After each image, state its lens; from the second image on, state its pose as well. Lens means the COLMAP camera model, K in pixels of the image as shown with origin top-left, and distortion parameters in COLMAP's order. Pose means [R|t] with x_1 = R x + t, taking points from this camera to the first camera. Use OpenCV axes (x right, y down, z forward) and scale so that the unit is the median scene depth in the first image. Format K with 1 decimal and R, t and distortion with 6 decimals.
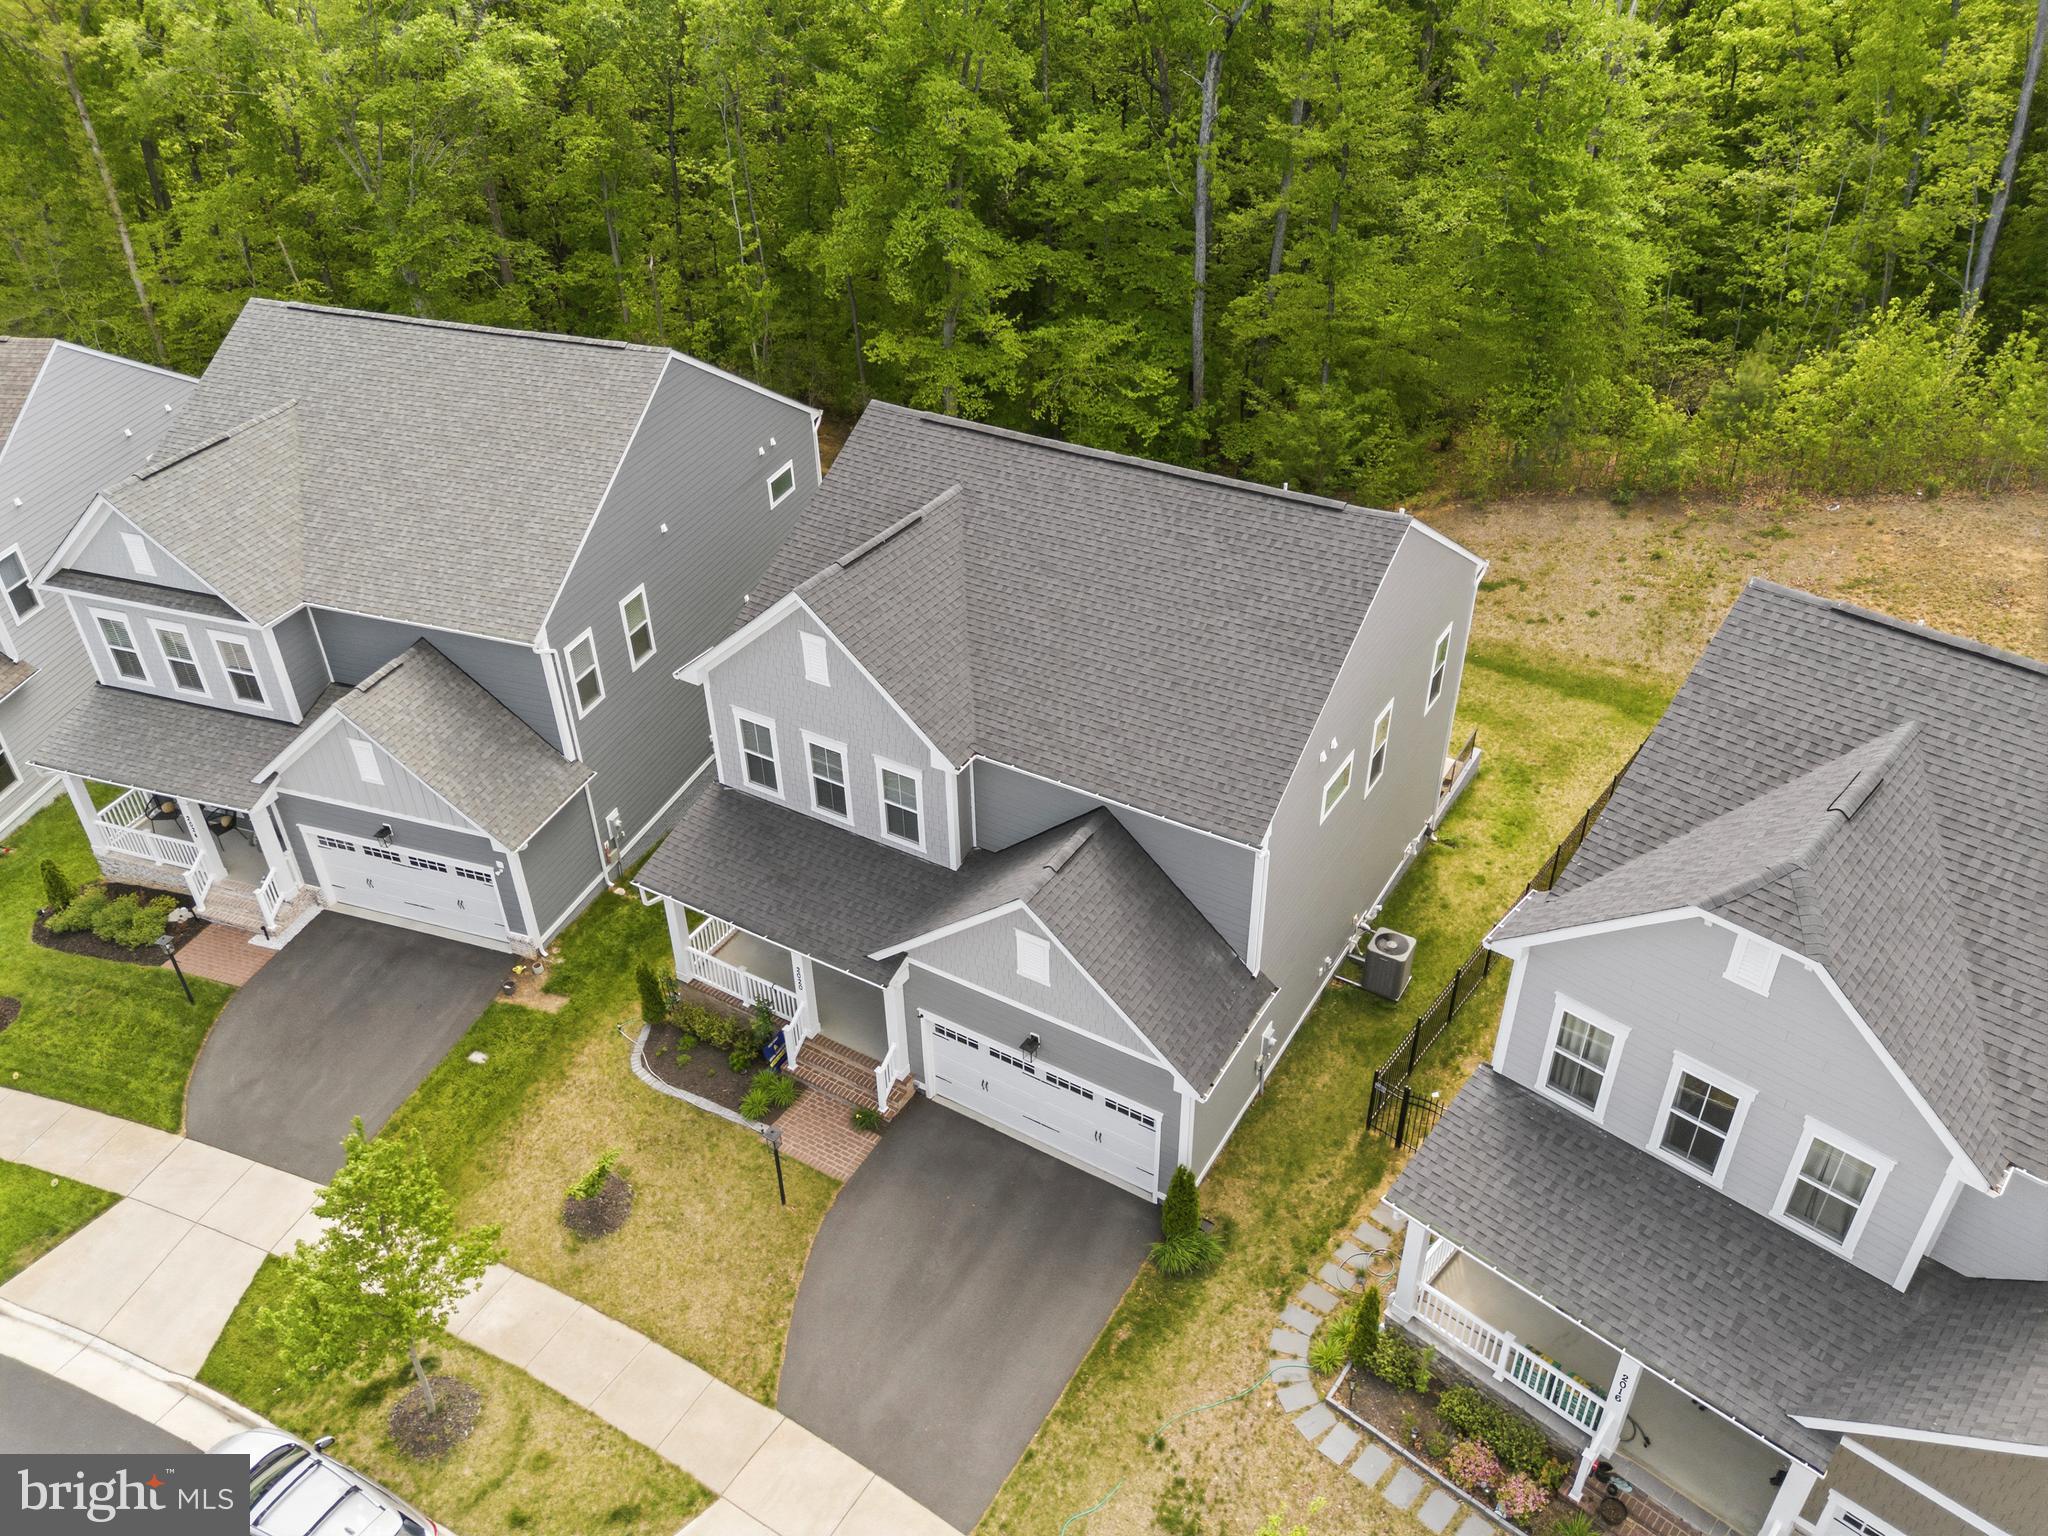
lens RADIAL K [[1504.7, 0, 1029.2], [0, 1504.7, 766.7], [0, 0, 1]] dist [0.067130, -0.053303]
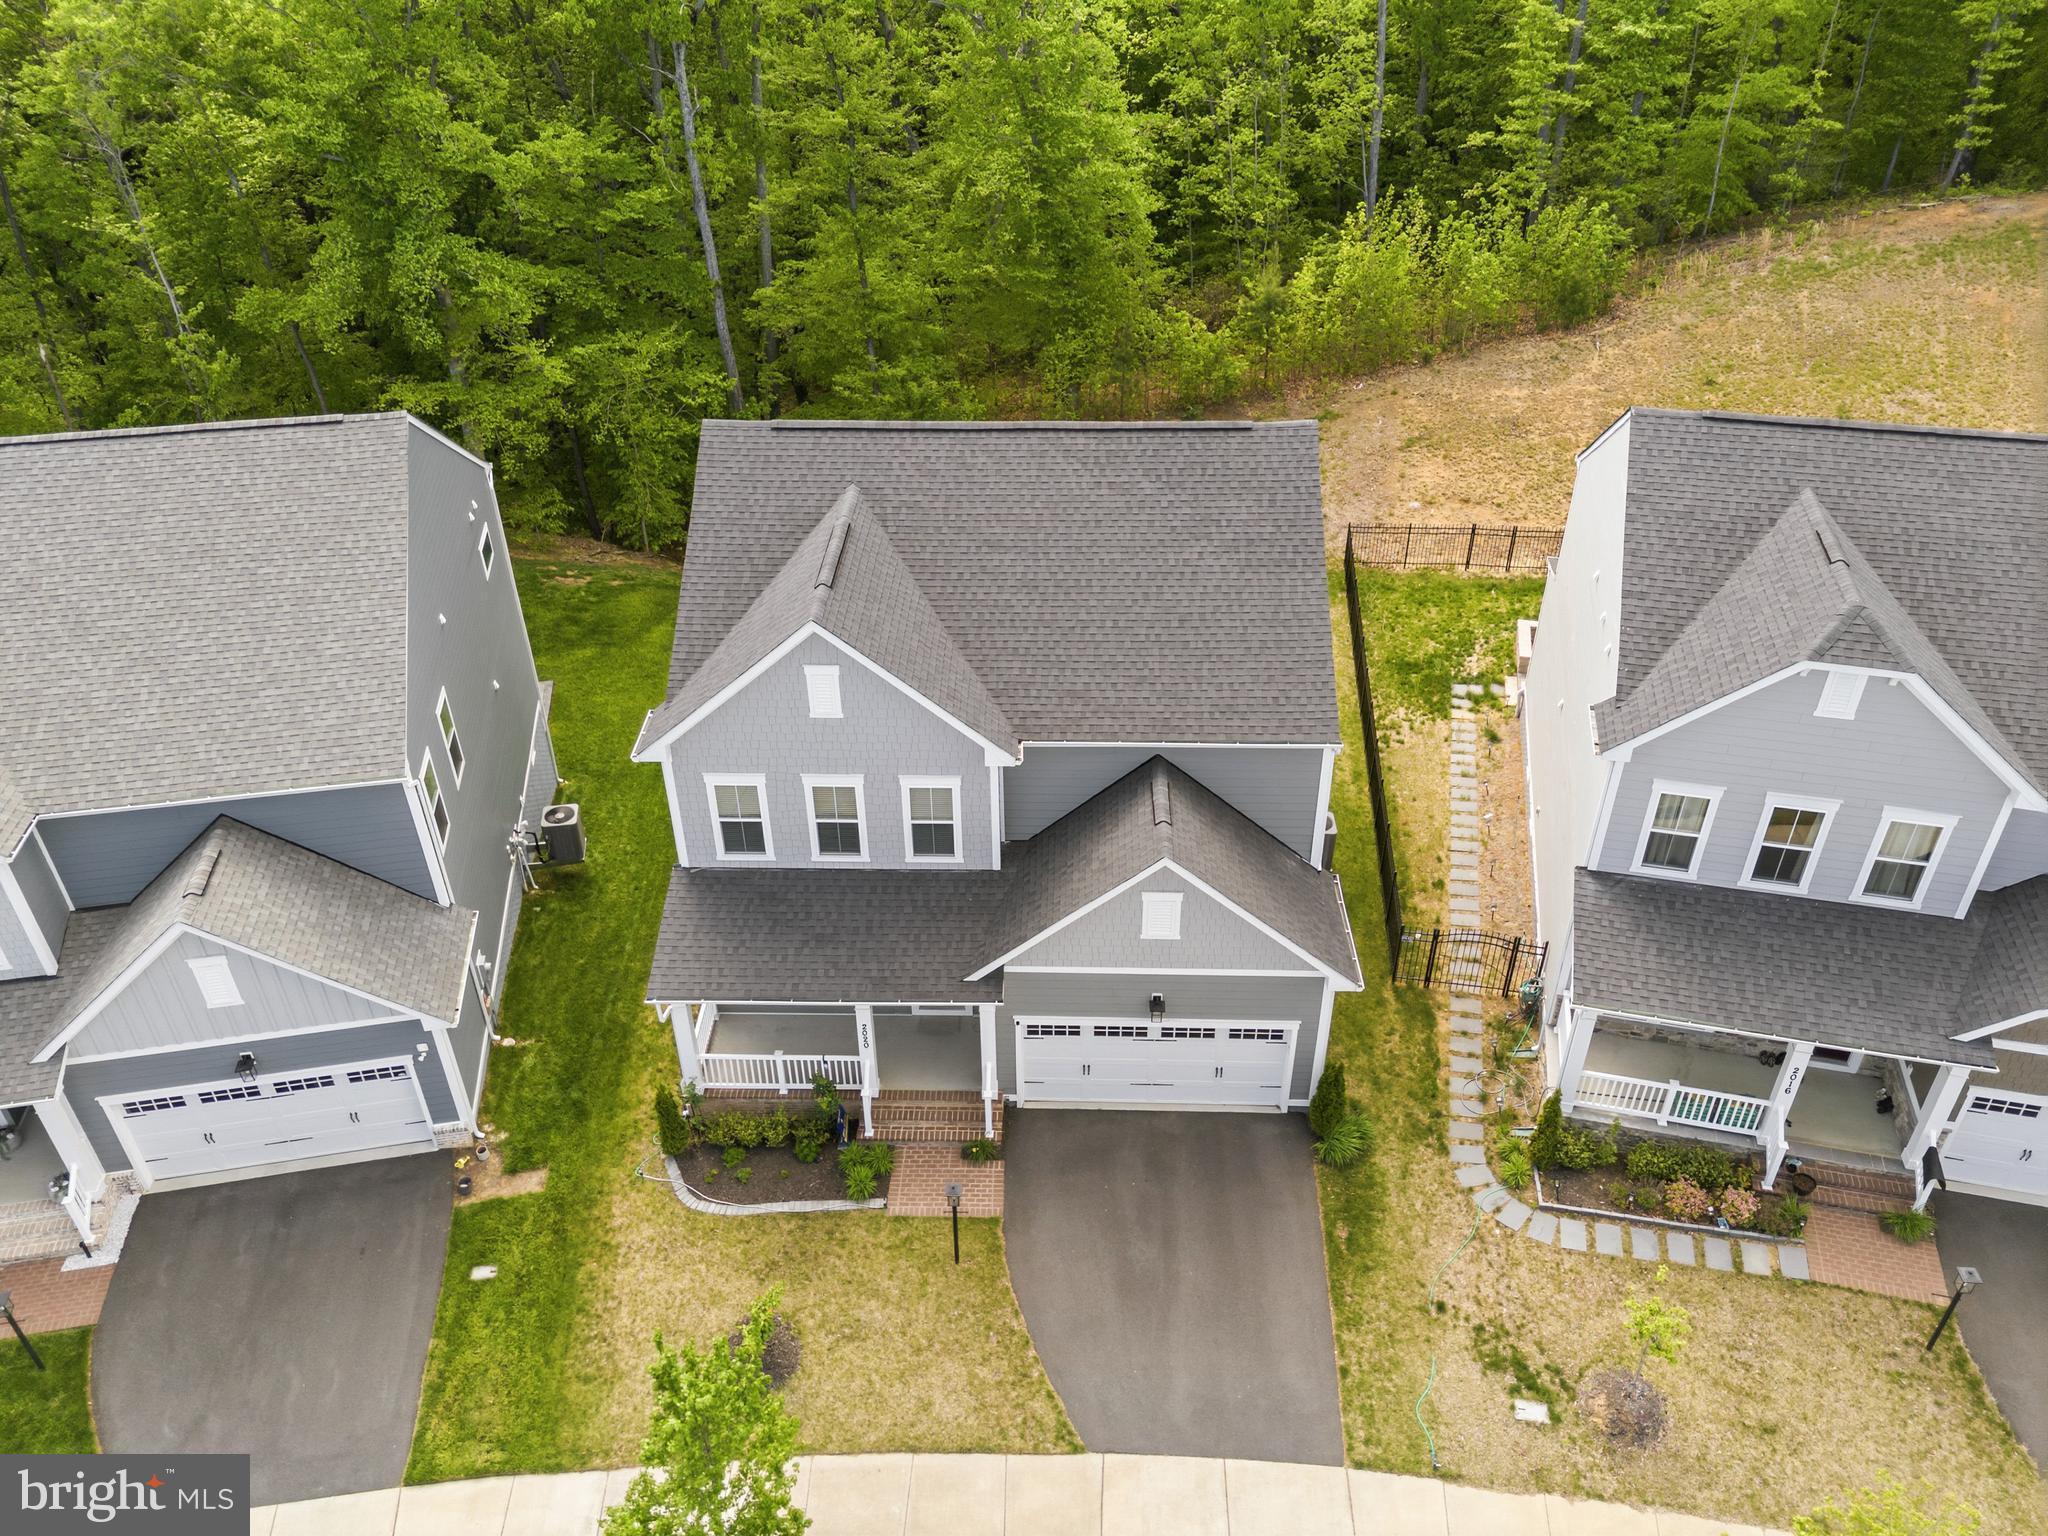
lens RADIAL K [[1504.7, 0, 1029.6], [0, 1504.7, 765.0], [0, 0, 1]] dist [0.067130, -0.053303]
pose [[0.869375, -0.274614, 0.410822, -0.398263], [0.276259, 0.959409, 0.056702, -0.043290], [-0.409718, 0.064197, 0.909950, 0.107631]]
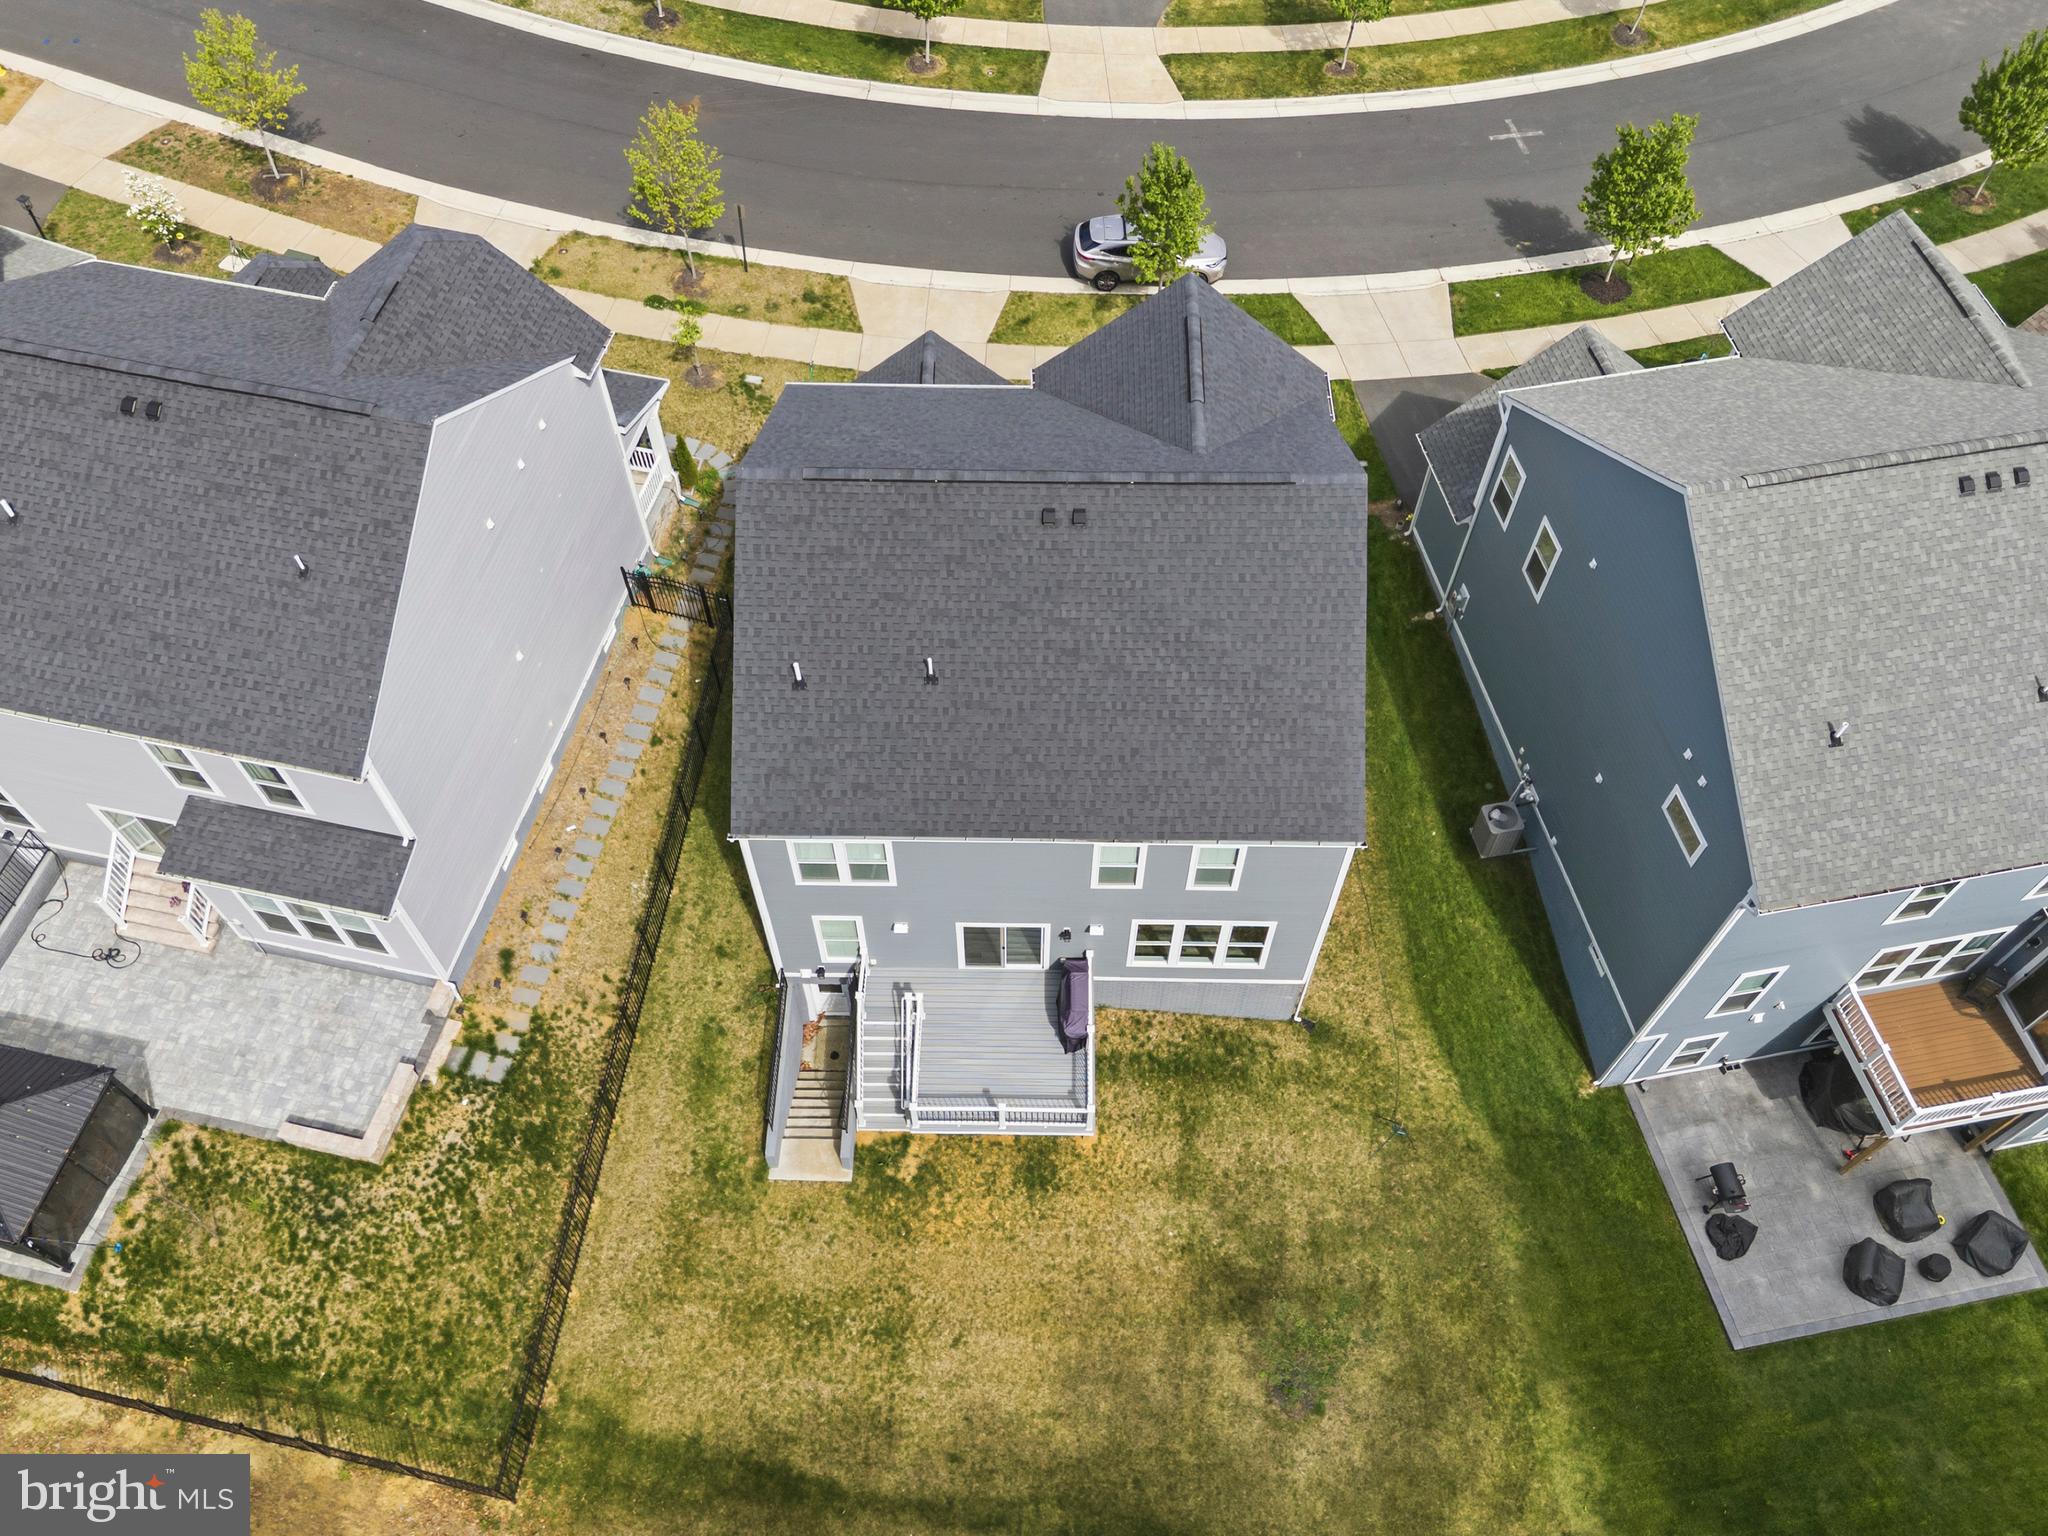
lens RADIAL K [[1601.3, 0, 1019.7], [0, 1601.3, 808.1], [0, 0, 1]] dist [0.068379, -0.044216]
pose [[-0.863071, 0.433004, -0.260031, 0.437747], [-0.278045, 0.022484, 0.960305, -1.190160], [0.421663, 0.901111, 0.100989, 1.083380]]
